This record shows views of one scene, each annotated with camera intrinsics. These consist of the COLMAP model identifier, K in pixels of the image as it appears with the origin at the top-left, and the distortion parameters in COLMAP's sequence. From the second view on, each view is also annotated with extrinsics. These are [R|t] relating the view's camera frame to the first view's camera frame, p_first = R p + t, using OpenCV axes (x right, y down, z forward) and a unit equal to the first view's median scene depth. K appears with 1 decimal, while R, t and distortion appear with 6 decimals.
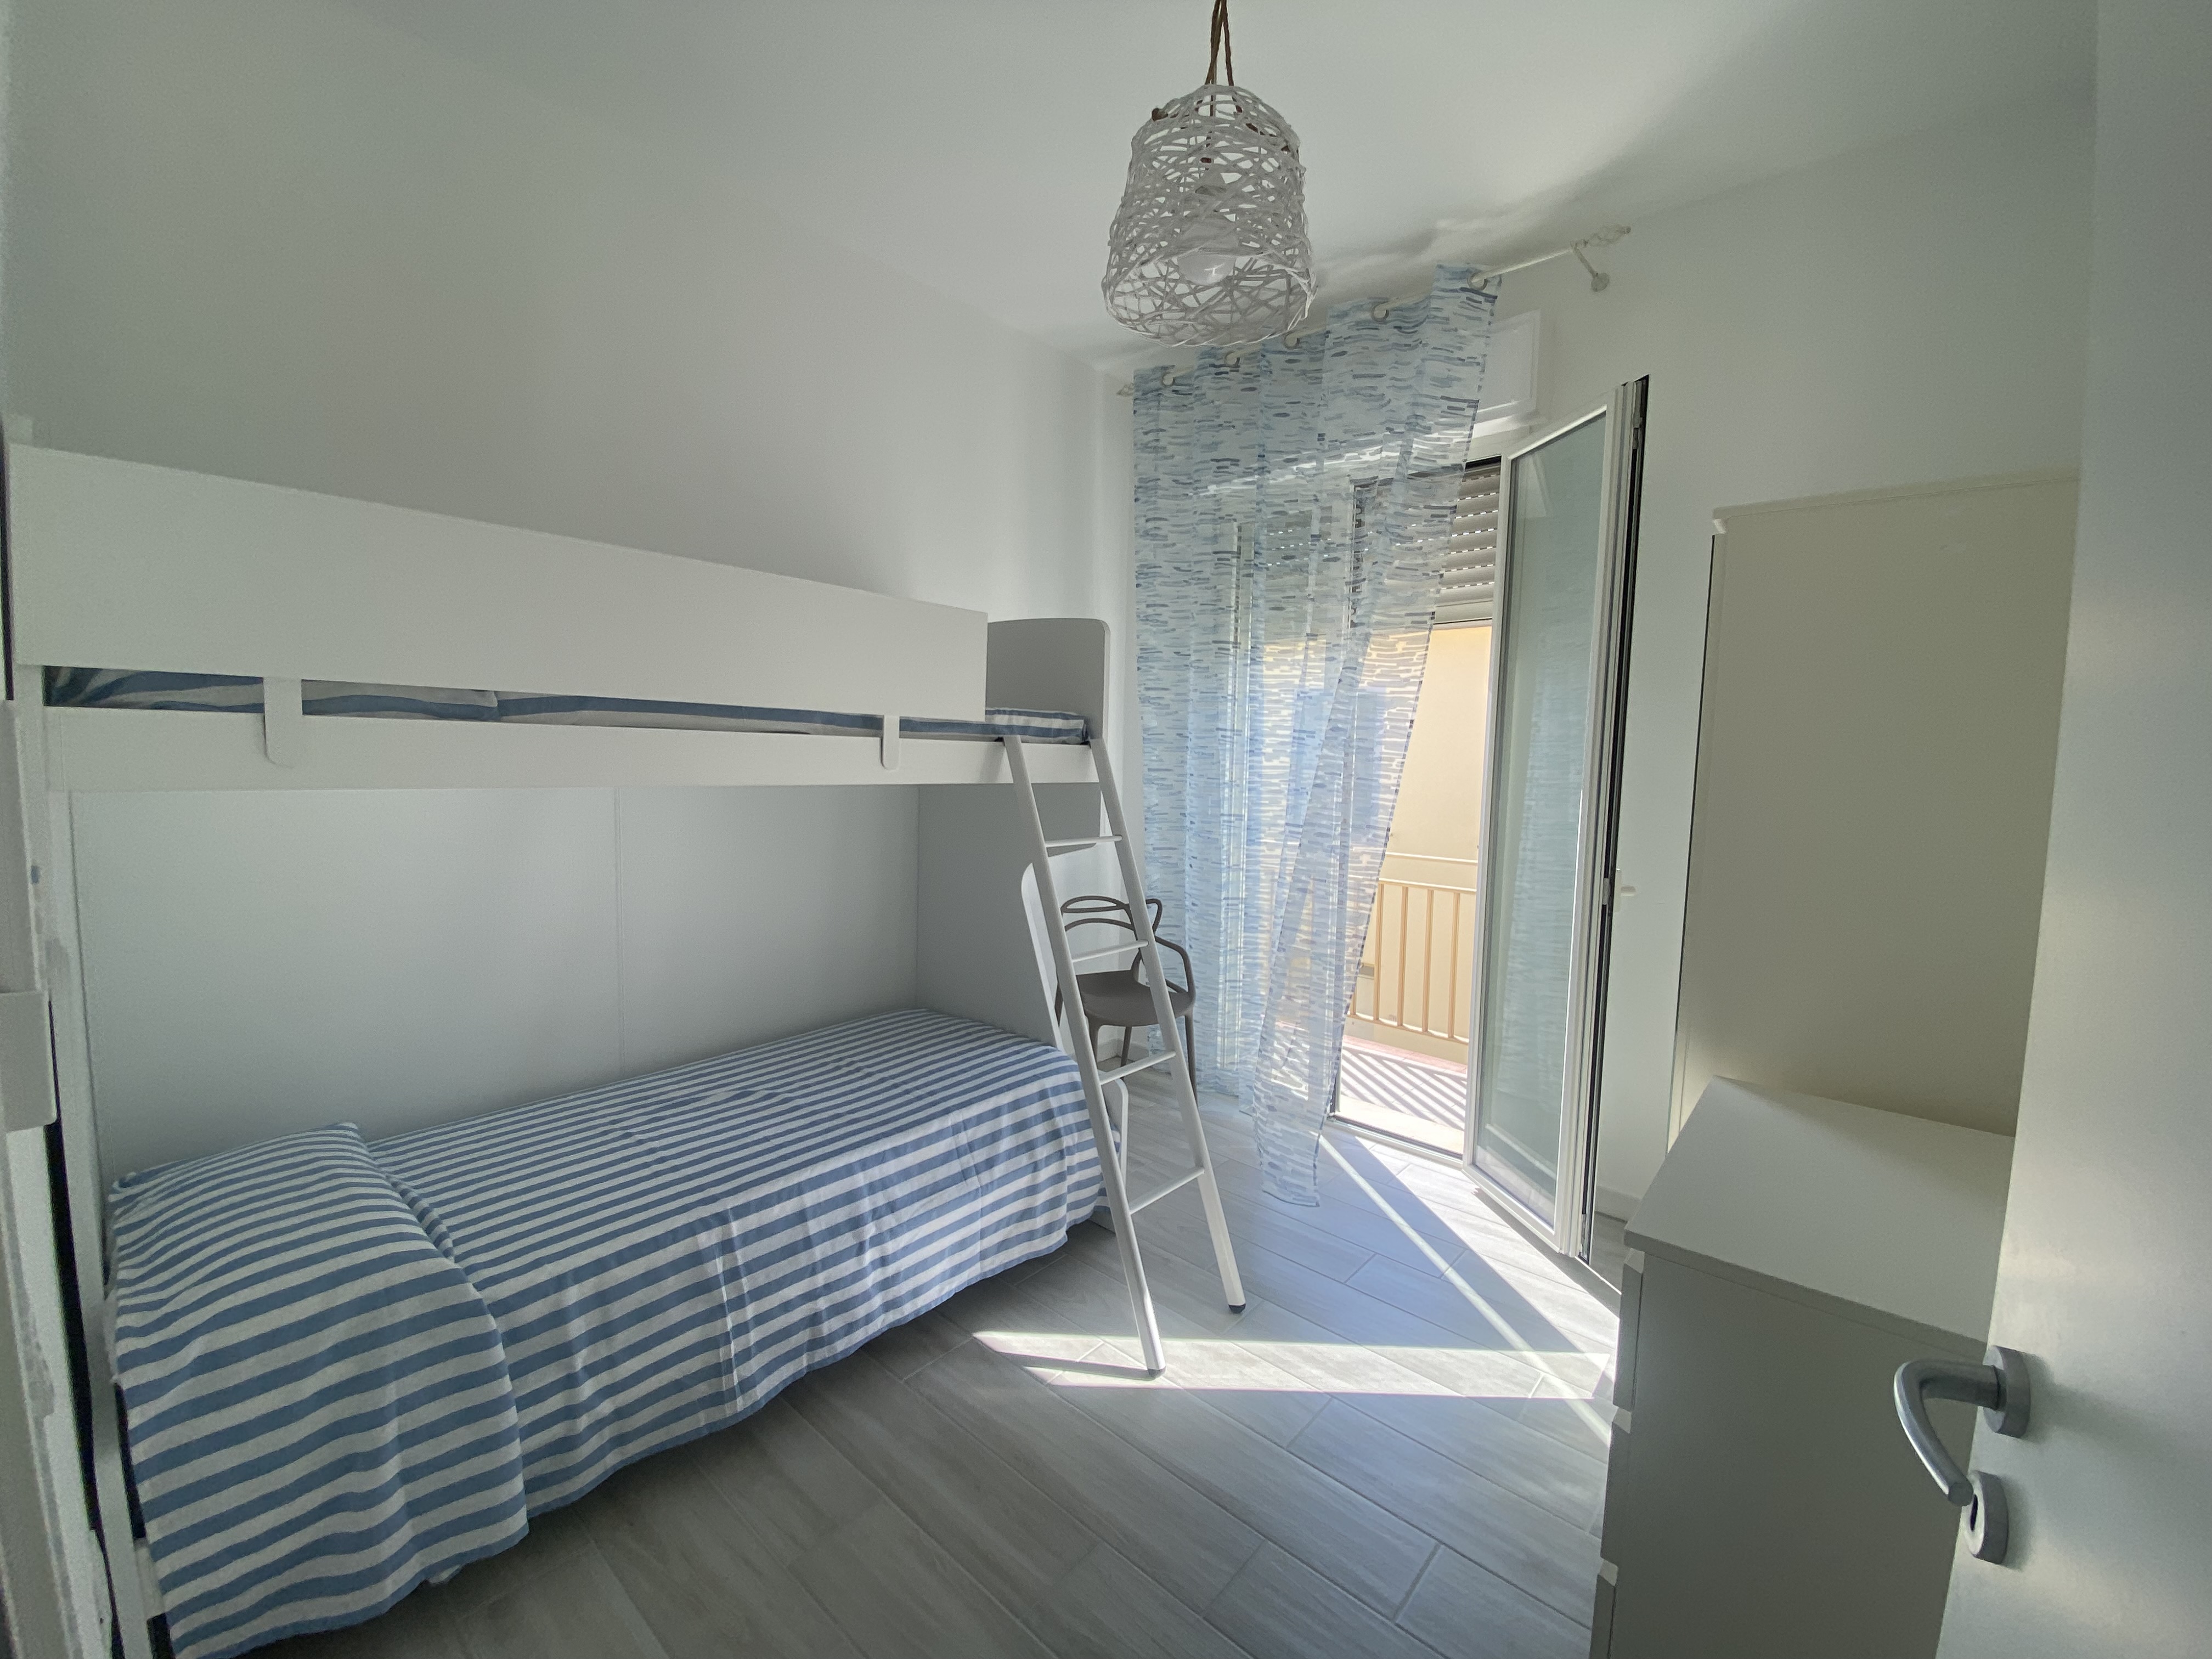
lens RADIAL K [[894.6, 0, 1108.9], [0, 894.6, 821.1], [0, 0, 1]] dist [-0.000148, -0.009587]
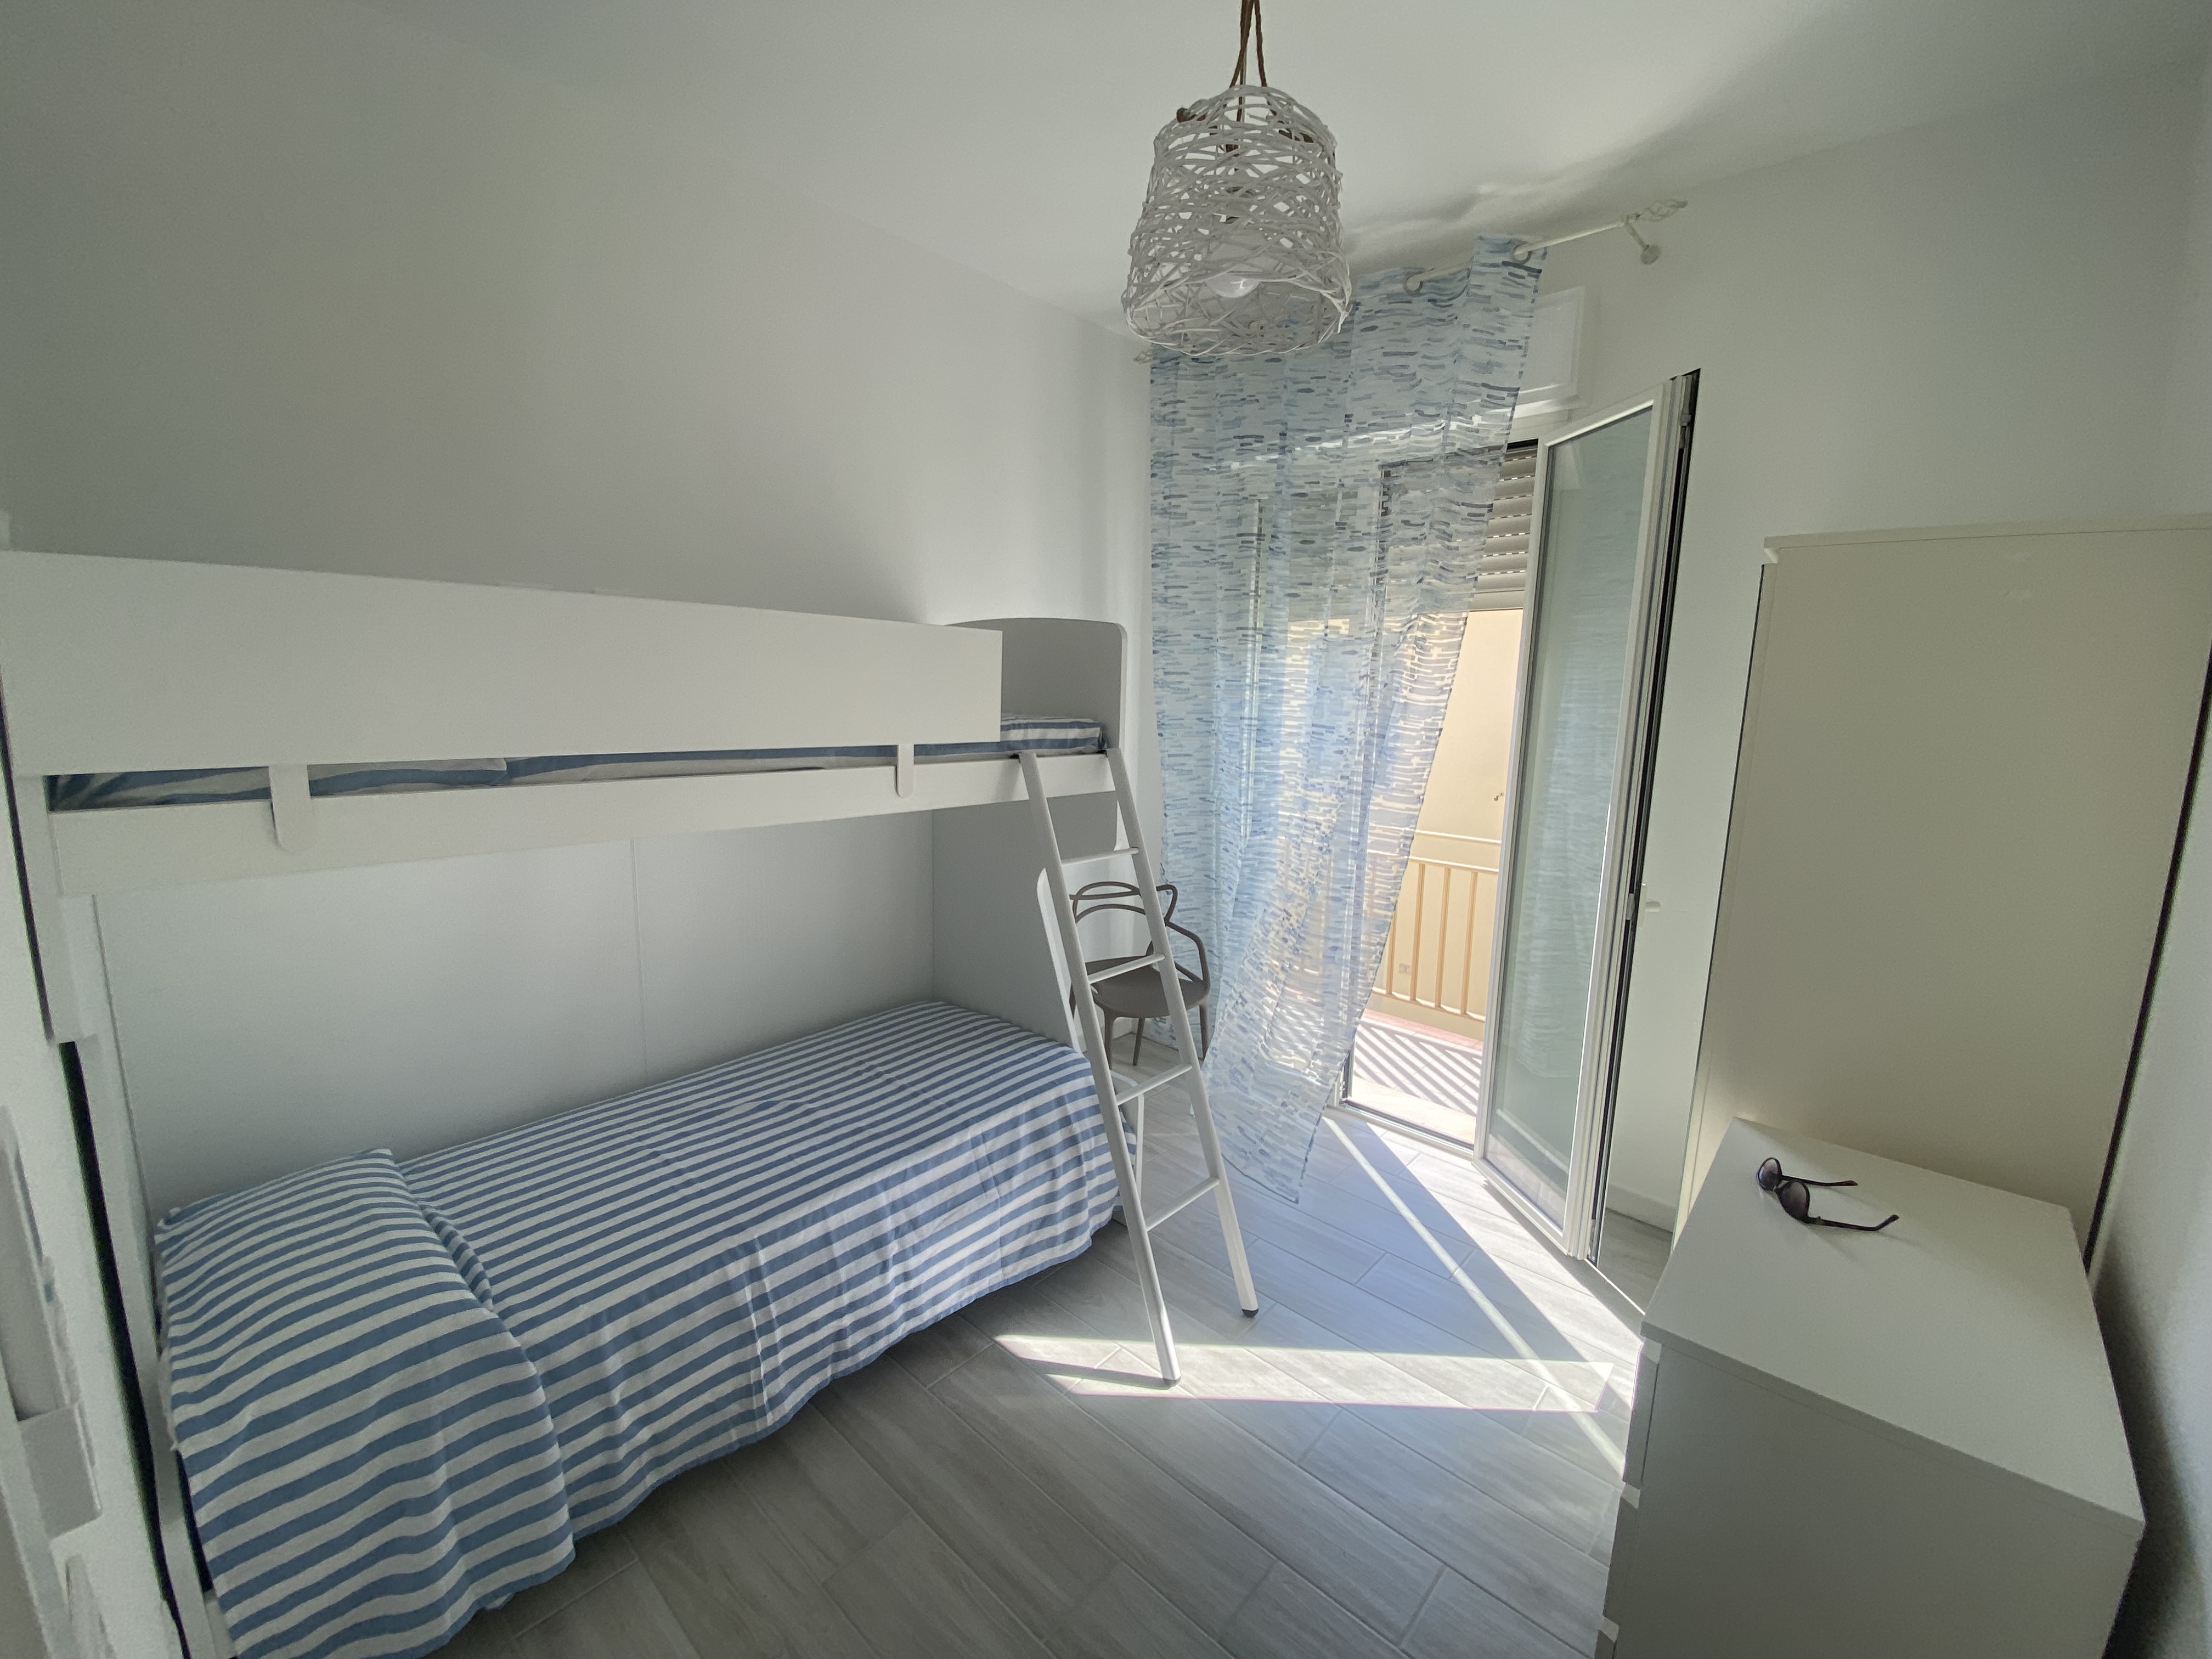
lens RADIAL K [[894.6, 0, 1108.9], [0, 894.6, 821.1], [0, 0, 1]] dist [-0.000148, -0.009587]
pose [[0.999909, 0.001783, -0.013381, -0.006448], [-0.000752, 0.997060, 0.076618, -0.102407], [0.013478, -0.076601, 0.996971, 0.018067]]
